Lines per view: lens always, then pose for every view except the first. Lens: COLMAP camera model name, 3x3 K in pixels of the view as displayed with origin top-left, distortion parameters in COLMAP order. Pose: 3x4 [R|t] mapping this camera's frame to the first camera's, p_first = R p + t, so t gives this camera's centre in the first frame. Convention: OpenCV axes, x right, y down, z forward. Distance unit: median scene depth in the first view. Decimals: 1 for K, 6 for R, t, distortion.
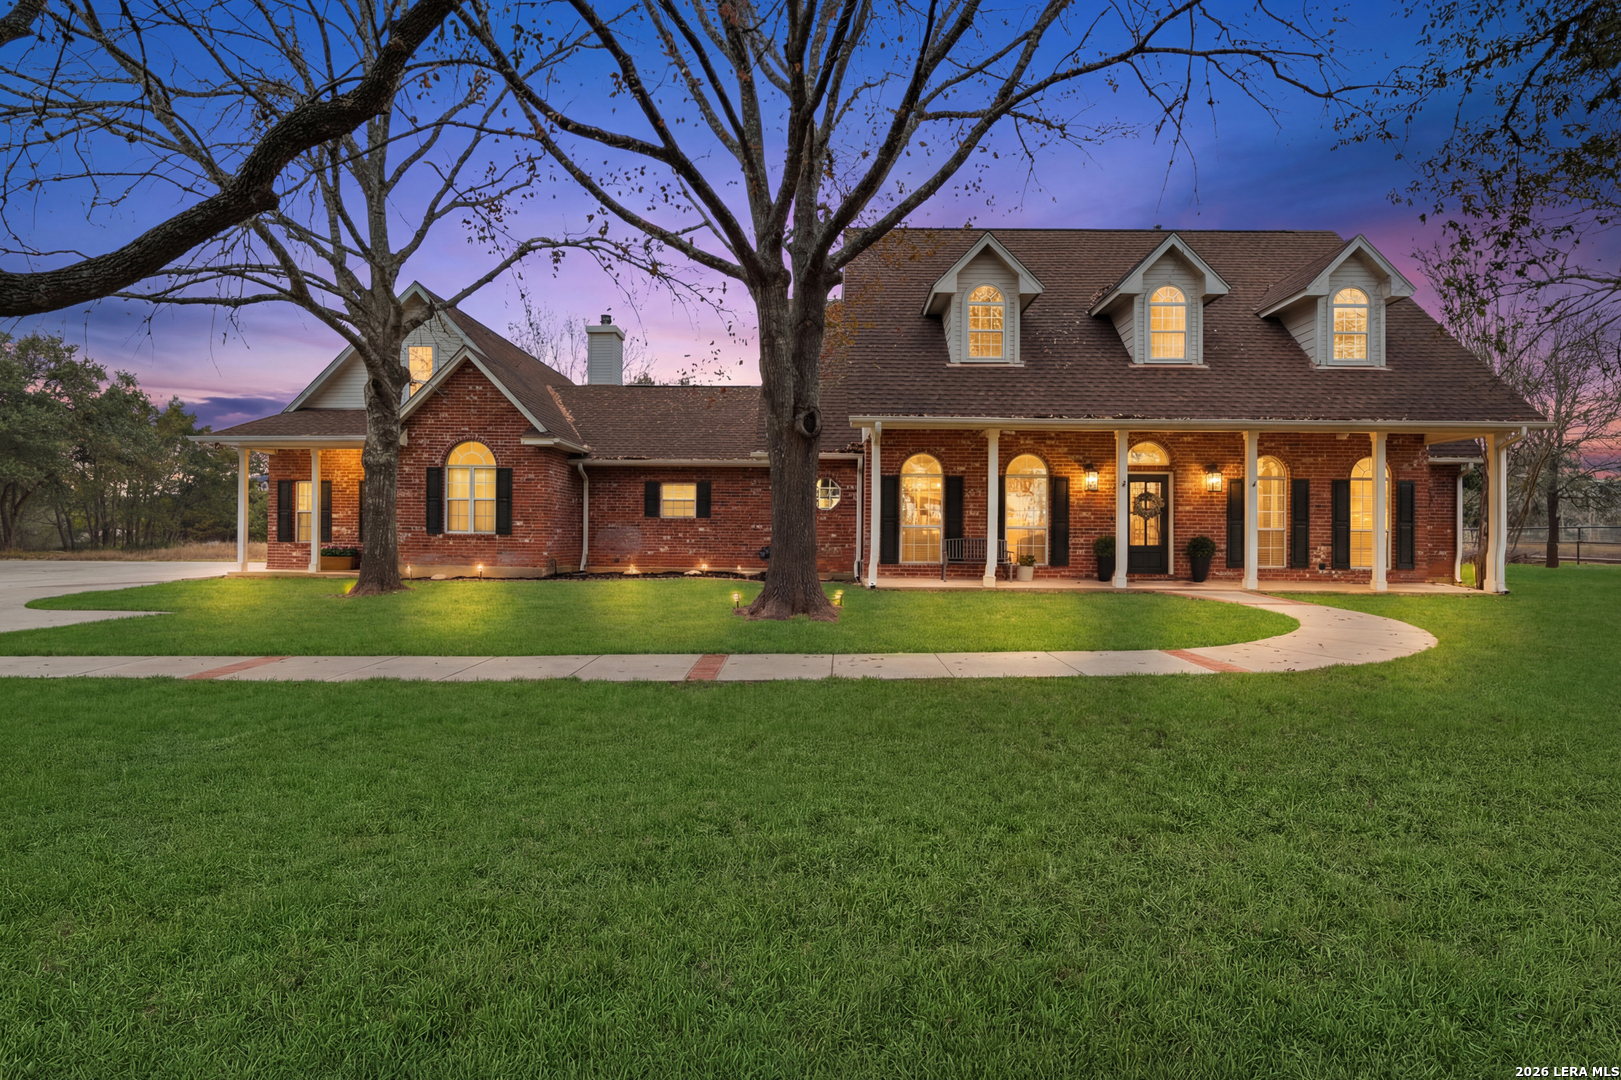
lens RADIAL K [[755.7, 0, 812.2], [0, 755.7, 535.8], [0, 0, 1]] dist [-0.010551, -0.000074]
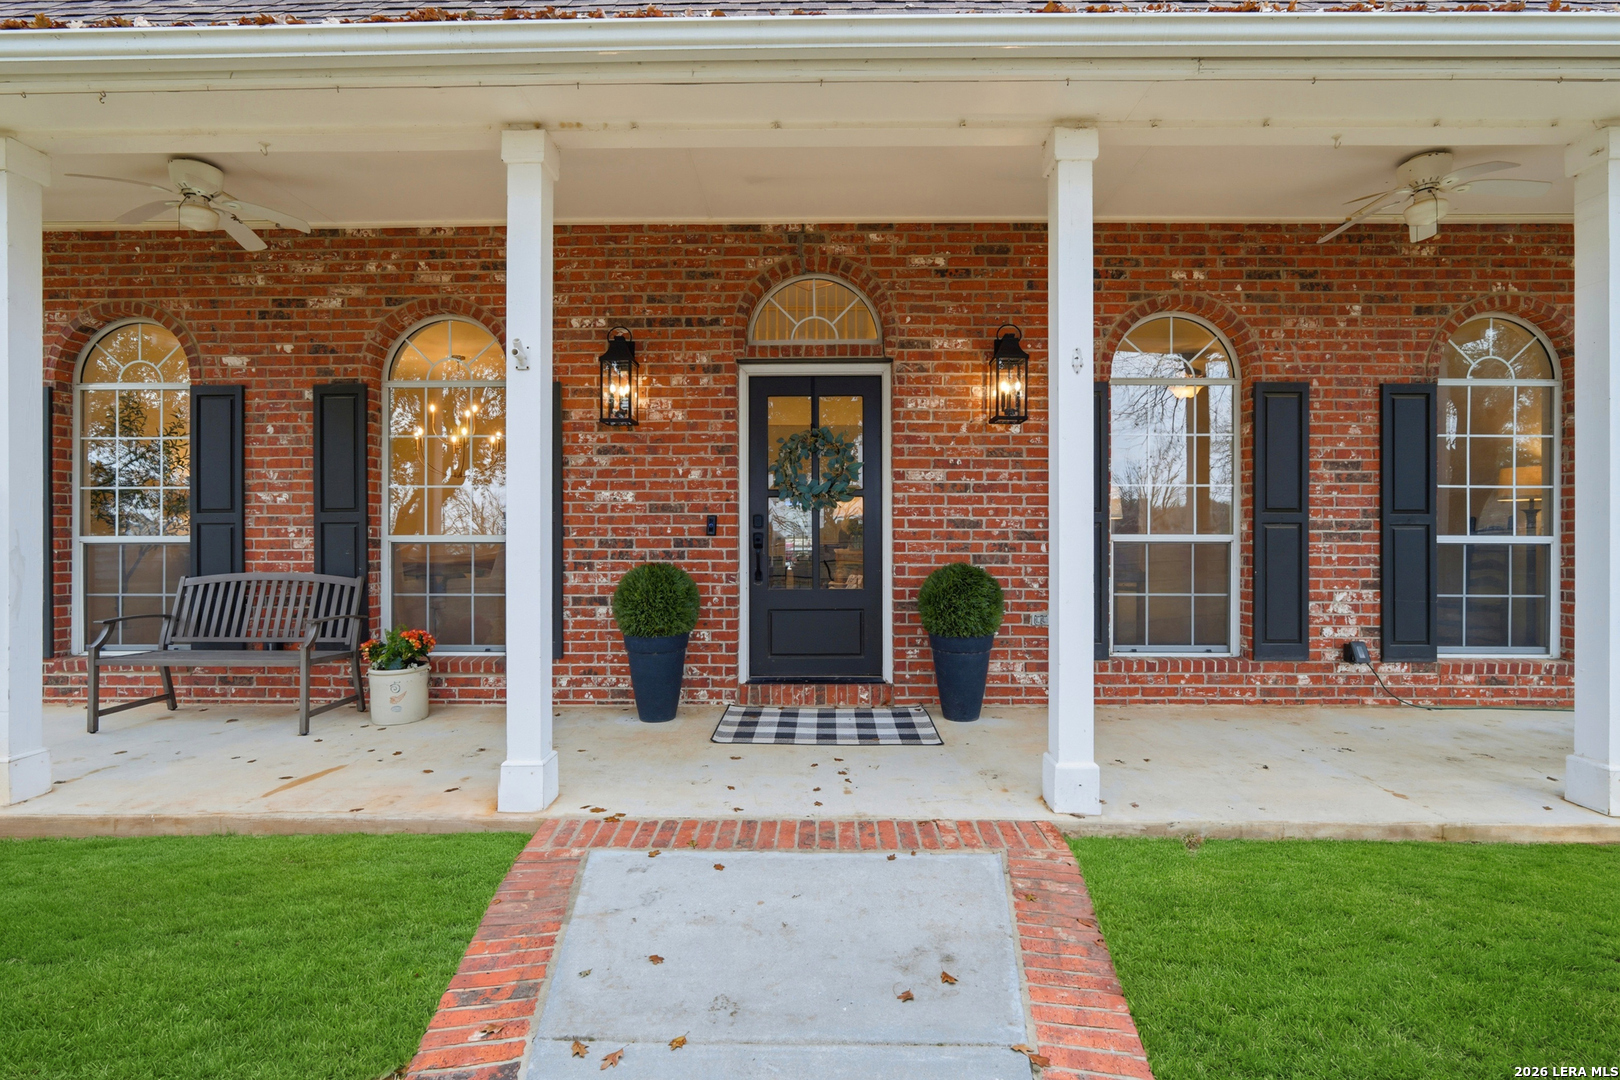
lens RADIAL K [[755.2, 0, 811.7], [0, 755.2, 535.8], [0, 0, 1]] dist [-0.010551, -0.000074]
pose [[0.999992, -0.003099, 0.002405, 0.445095], [0.003102, 0.999995, -0.001169, -0.010181], [-0.002401, 0.001177, 0.999996, 0.675058]]
